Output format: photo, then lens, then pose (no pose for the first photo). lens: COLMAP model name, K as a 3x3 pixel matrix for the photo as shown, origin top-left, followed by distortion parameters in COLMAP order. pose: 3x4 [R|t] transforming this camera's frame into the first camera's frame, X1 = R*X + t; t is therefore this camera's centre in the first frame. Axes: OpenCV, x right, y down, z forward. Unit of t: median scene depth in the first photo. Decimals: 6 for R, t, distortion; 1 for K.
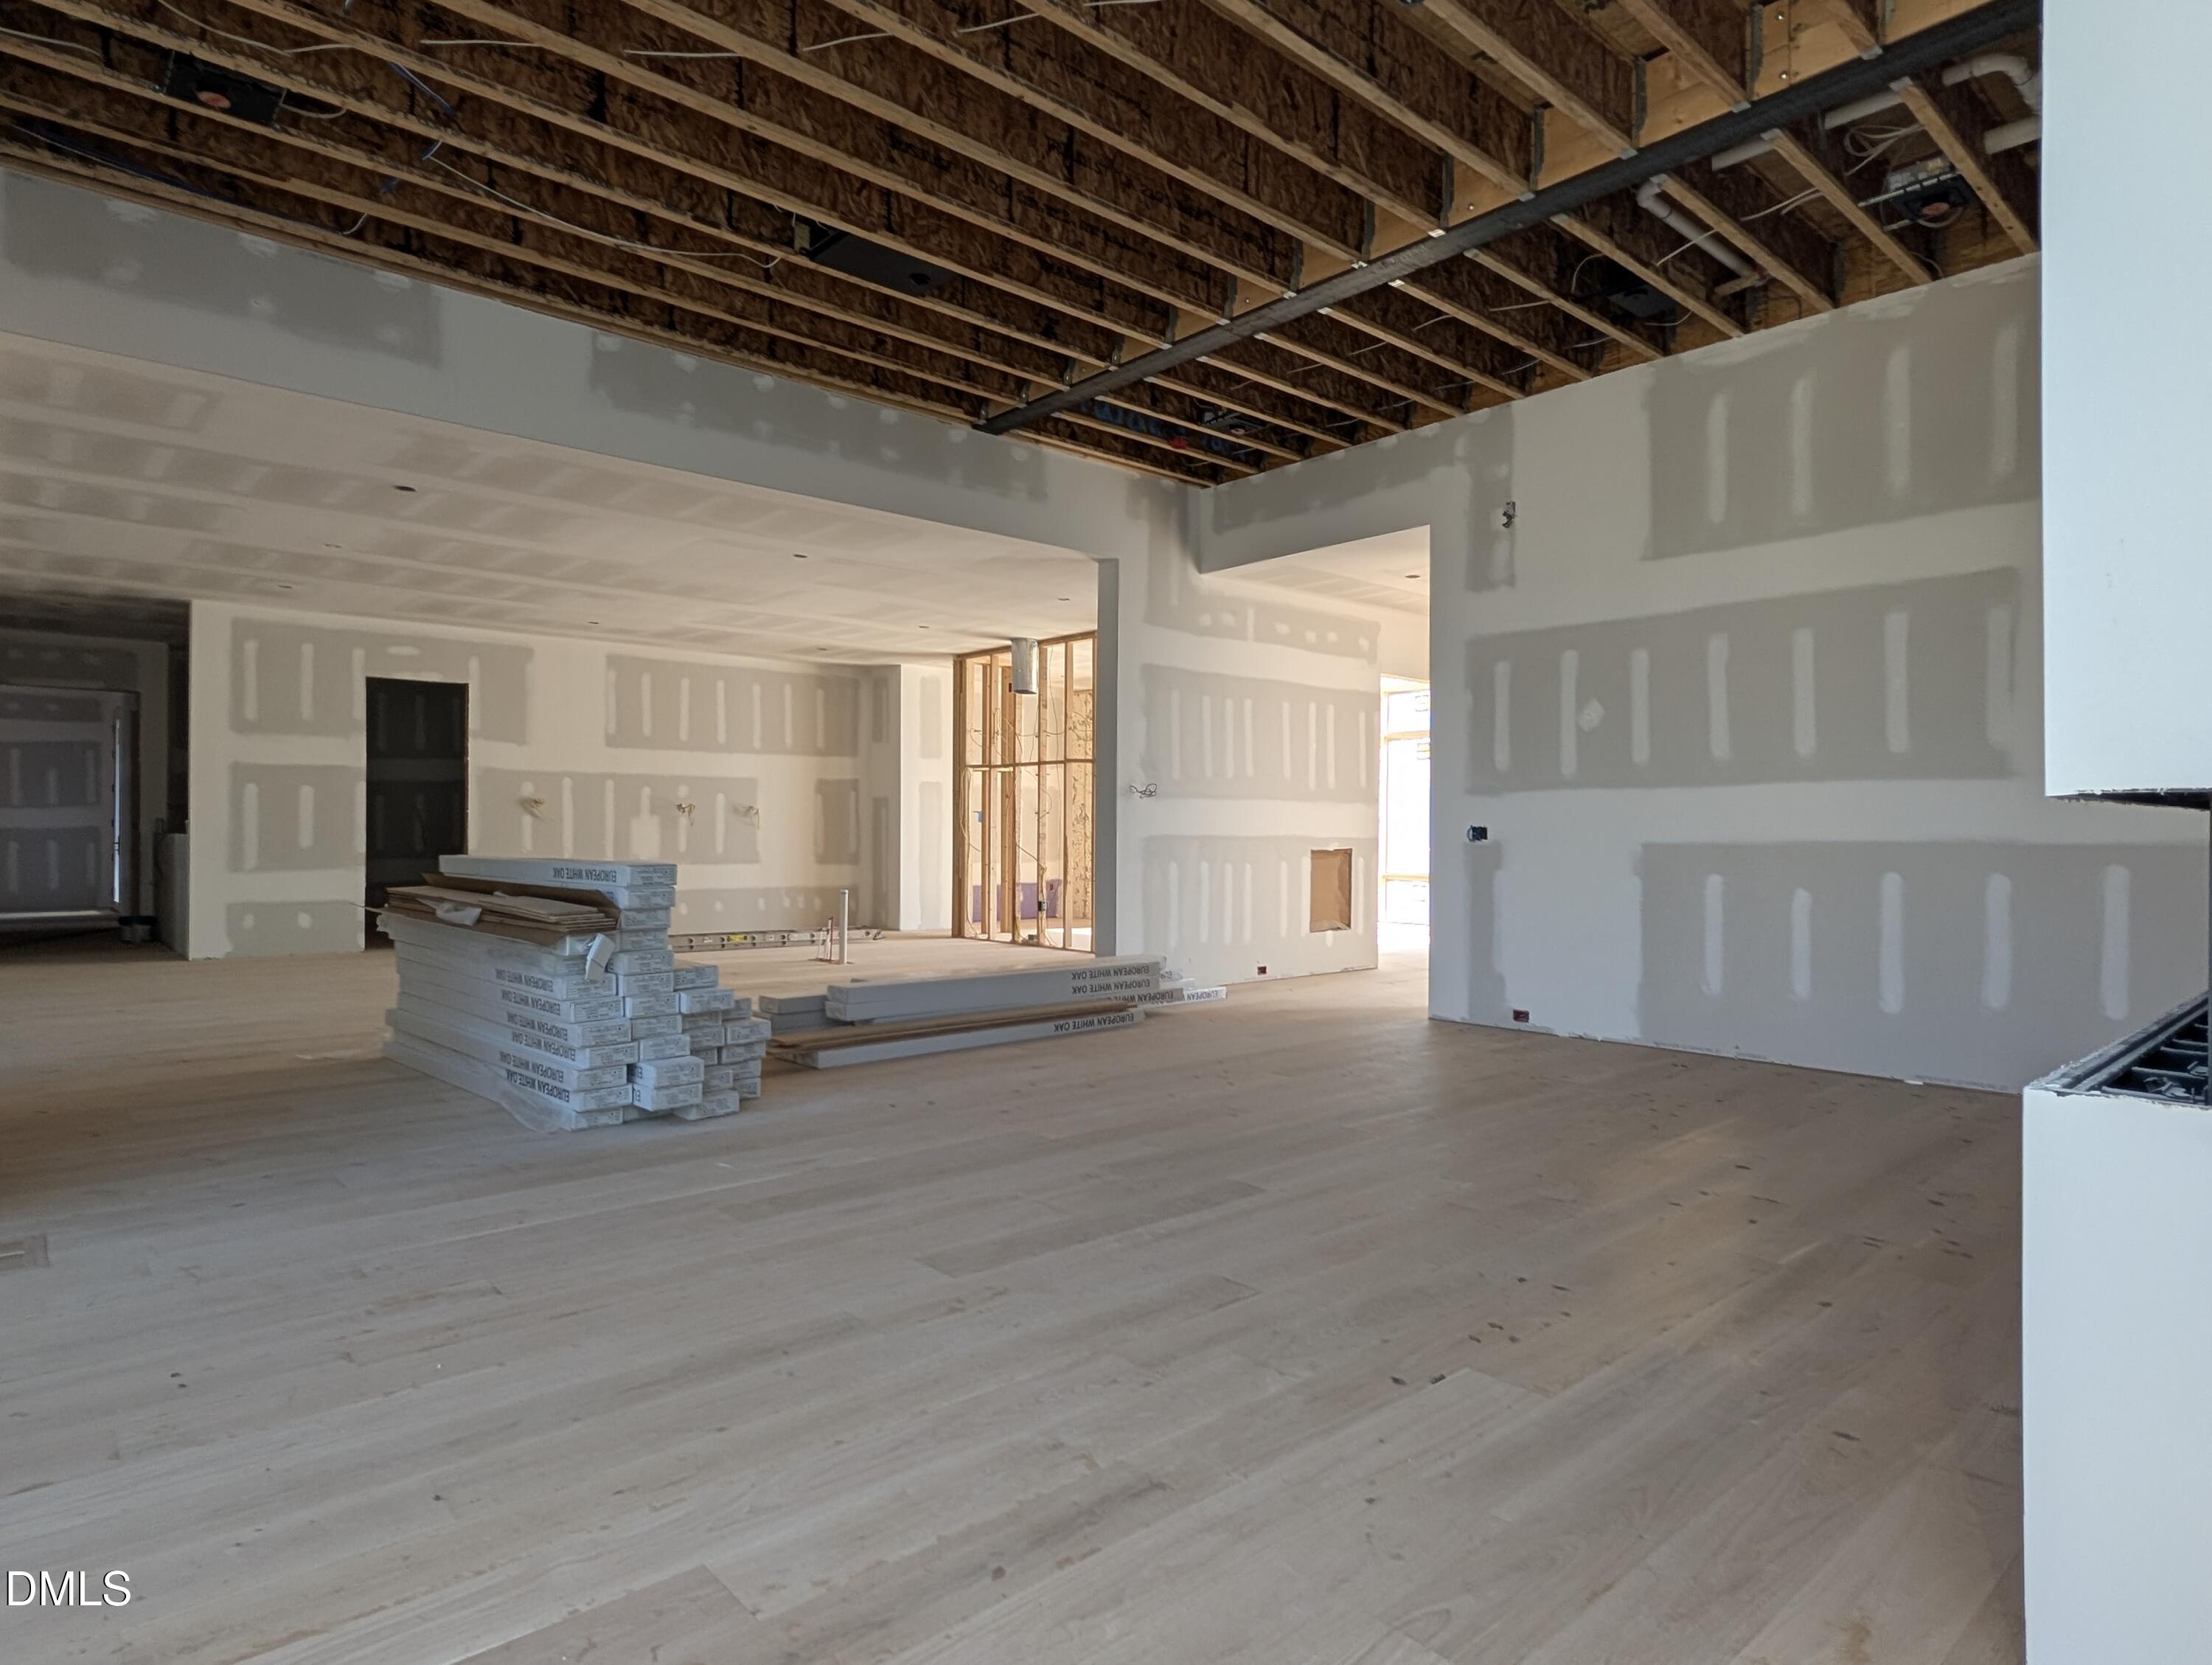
lens RADIAL K [[1247.1, 0, 1106.0], [0, 1247.1, 832.5], [0, 0, 1]] dist [-0.000334, -0.000099]
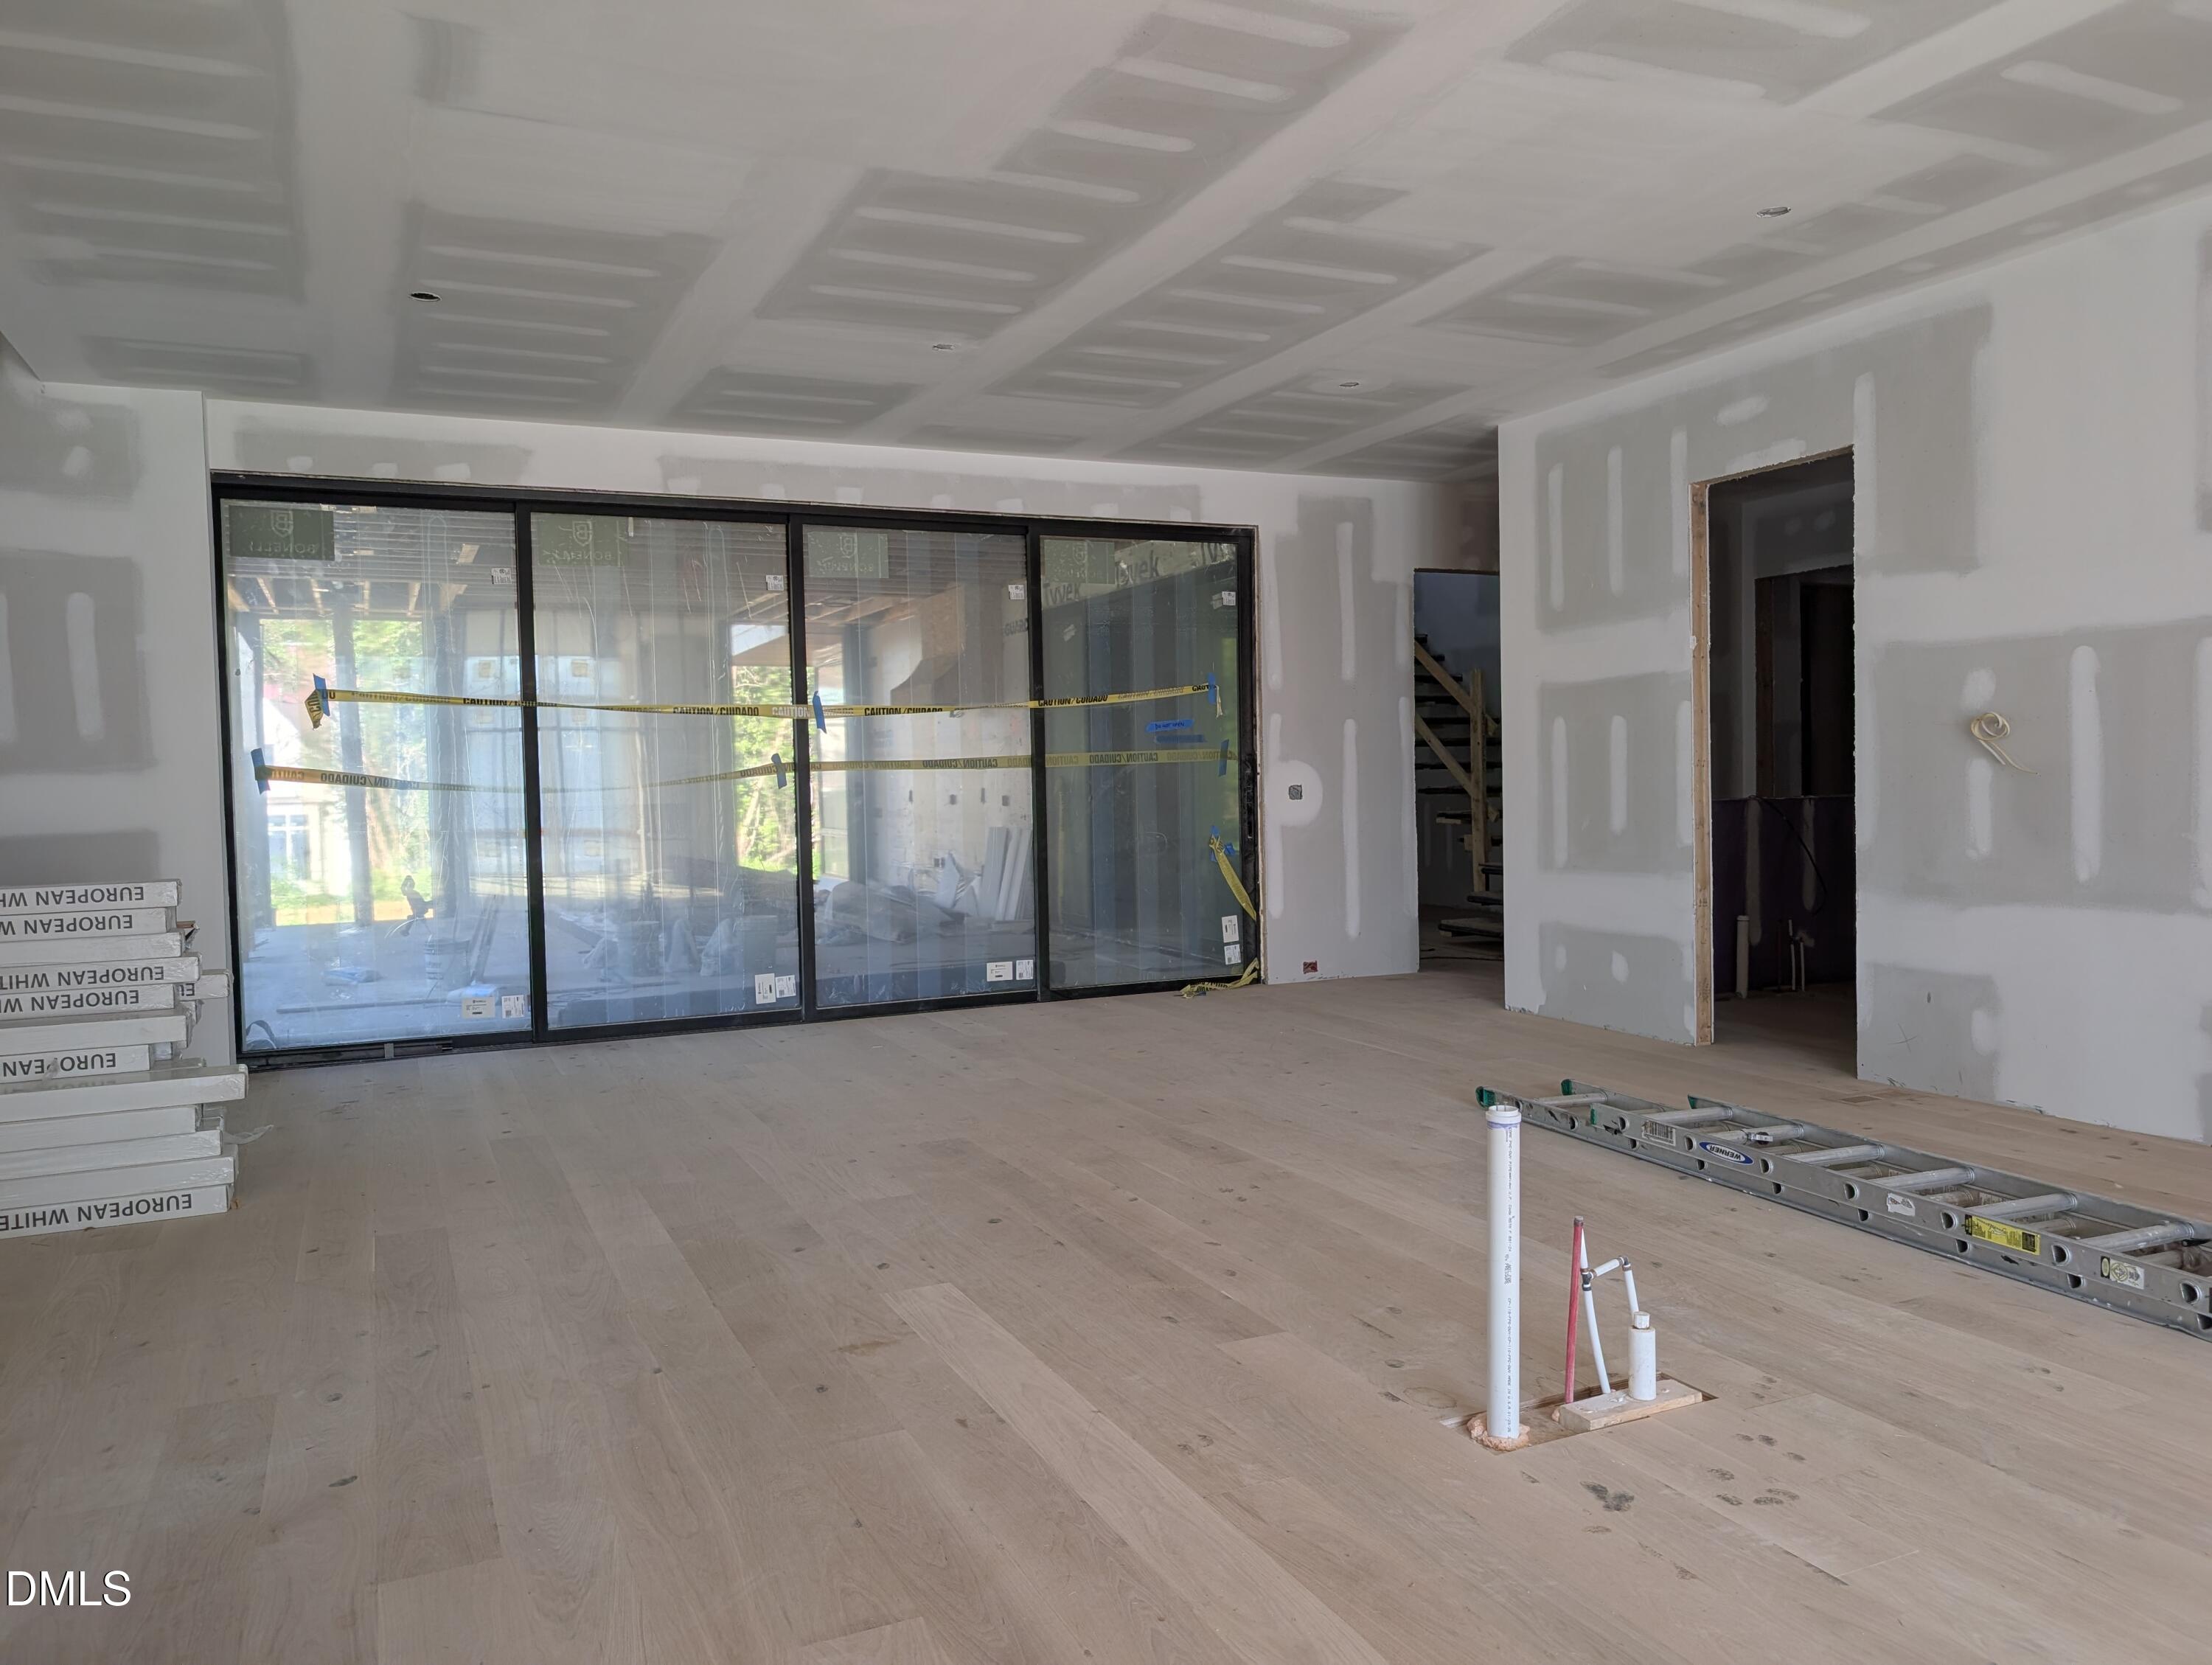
lens RADIAL K [[1592.2, 0, 1106.0], [0, 1592.2, 832.5], [0, 0, 1]] dist [-0.001676, 0.001968]
pose [[-0.290304, 0.037679, -0.956192, 0.073347], [0.019448, 0.999250, 0.033472, -0.014244], [0.956737, -0.008879, -0.290819, 0.949921]]
